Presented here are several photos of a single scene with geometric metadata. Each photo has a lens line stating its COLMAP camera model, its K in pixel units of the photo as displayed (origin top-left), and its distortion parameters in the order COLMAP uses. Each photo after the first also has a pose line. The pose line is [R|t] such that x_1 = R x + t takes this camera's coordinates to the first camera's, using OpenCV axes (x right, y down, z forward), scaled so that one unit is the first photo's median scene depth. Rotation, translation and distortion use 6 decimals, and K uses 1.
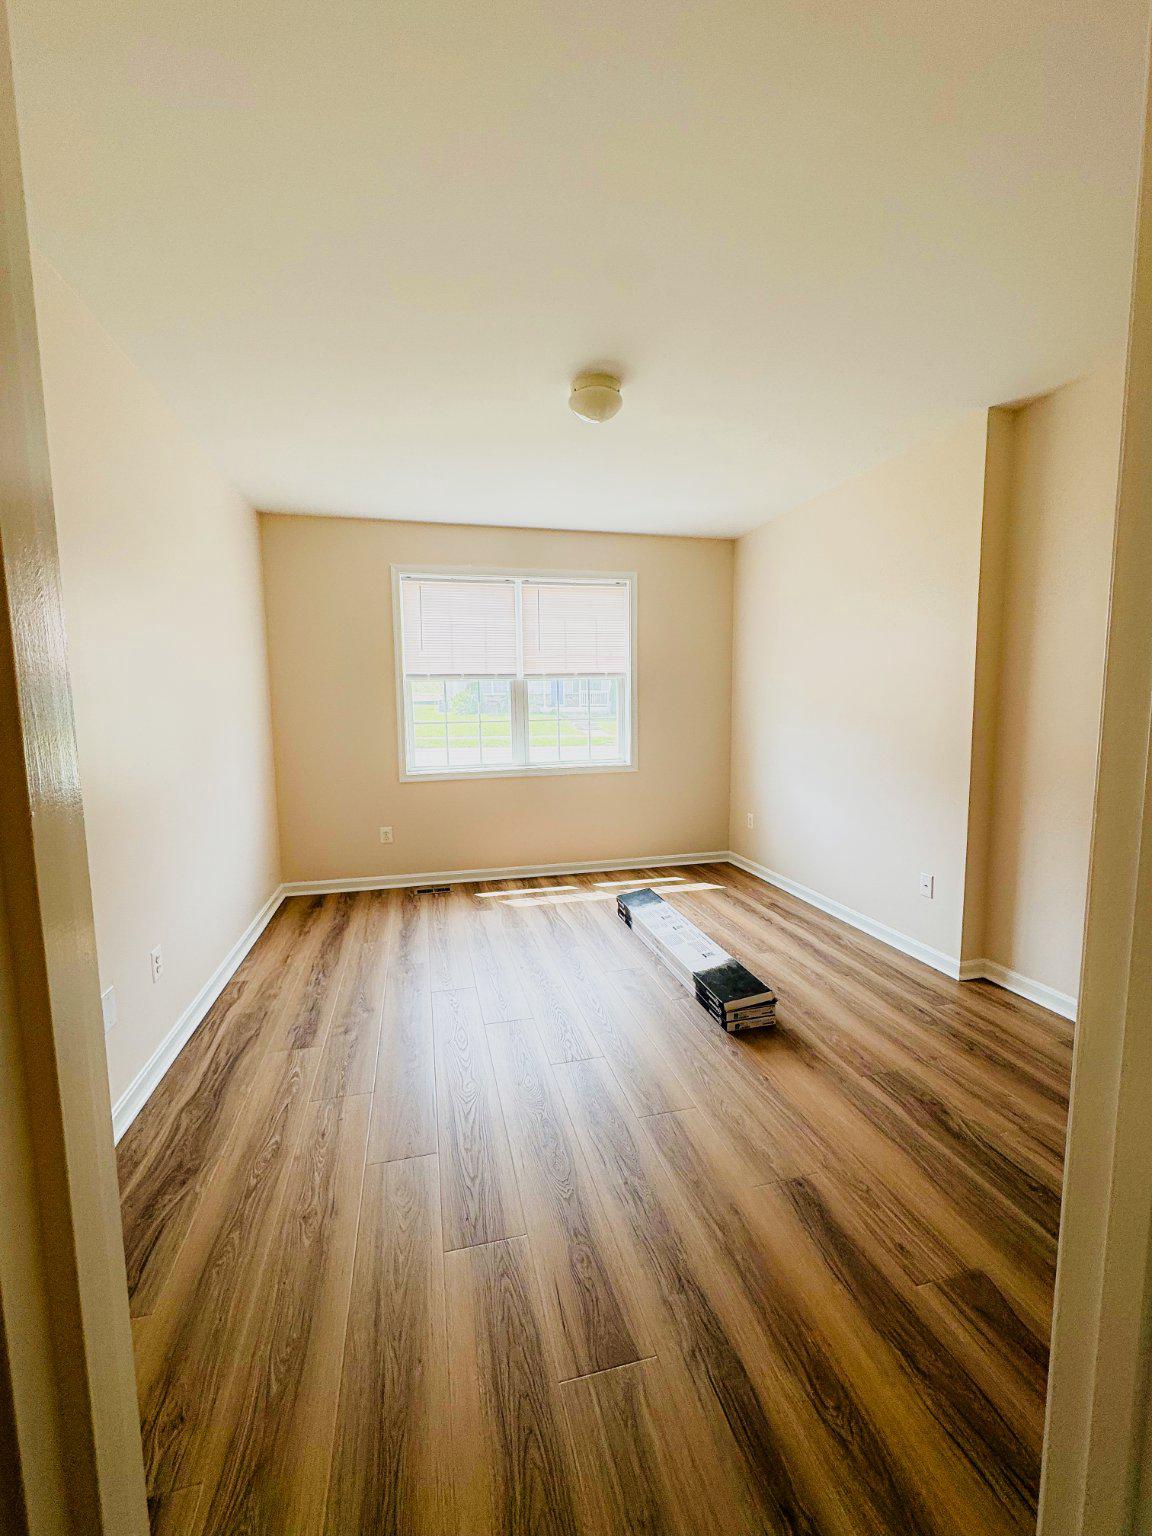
lens RADIAL K [[666.0, 0, 570.2], [0, 666.0, 771.2], [0, 0, 1]] dist [0.004871, 0.000068]
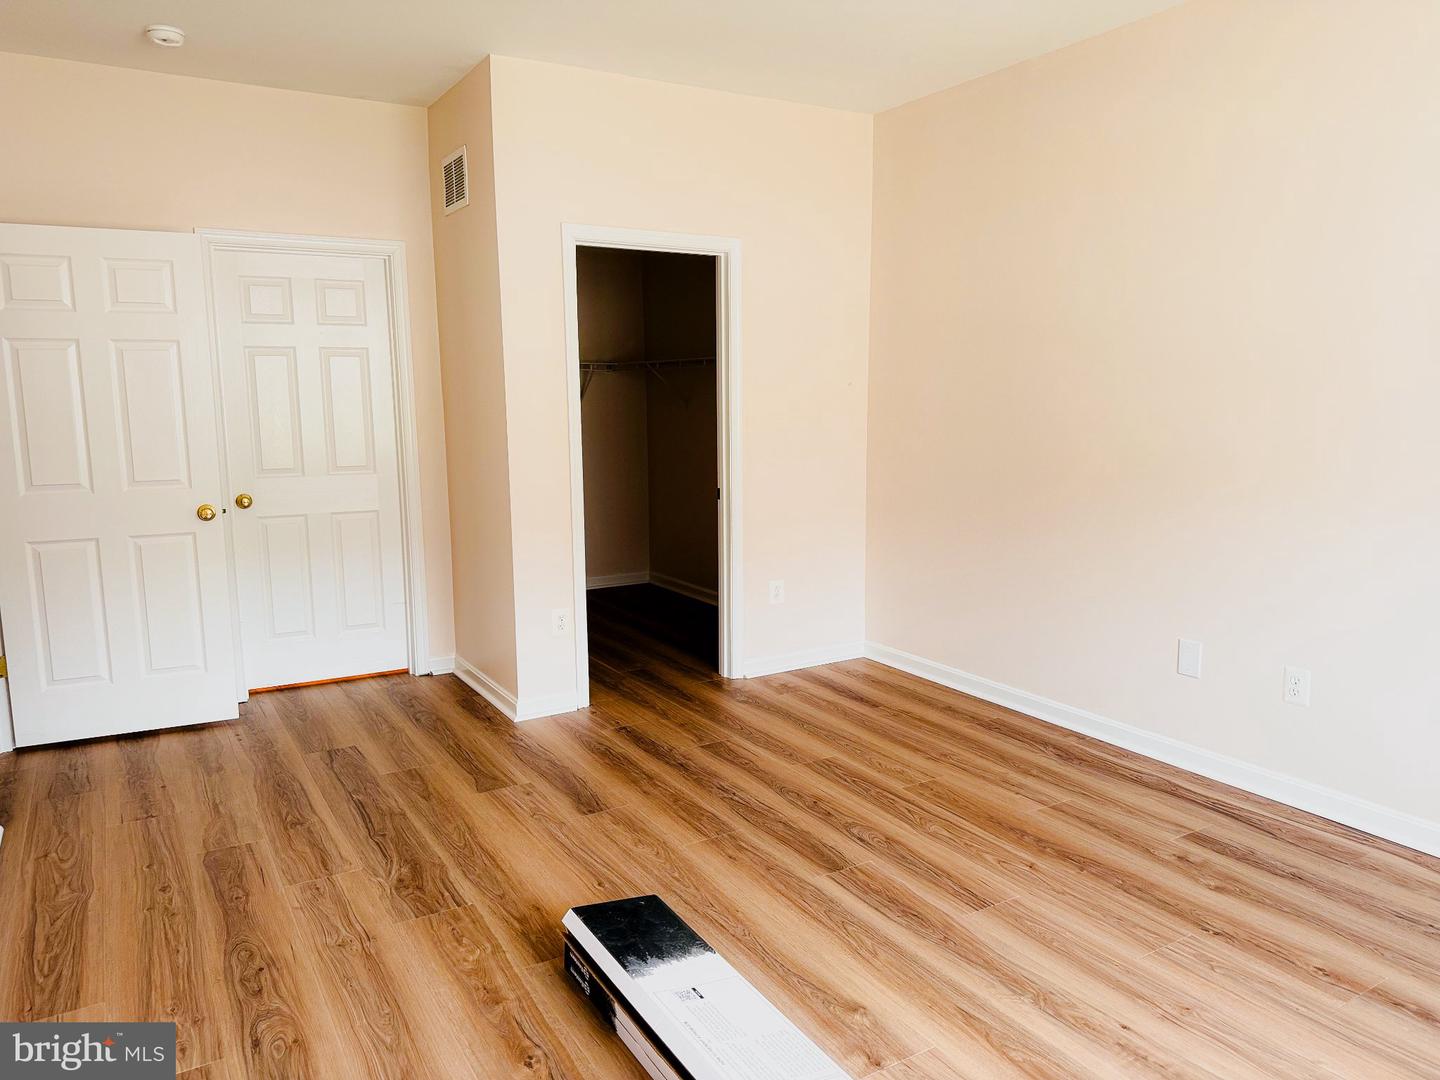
lens RADIAL K [[1014.5, 0, 719.5], [0, 1014.5, 540.8], [0, 0, 1]] dist [-0.000784, 0.000479]
pose [[-0.958205, 0.056665, -0.280413, 0.495159], [-0.016932, 0.967236, 0.253312, -0.234093], [0.285580, 0.247473, -0.925852, 2.142446]]
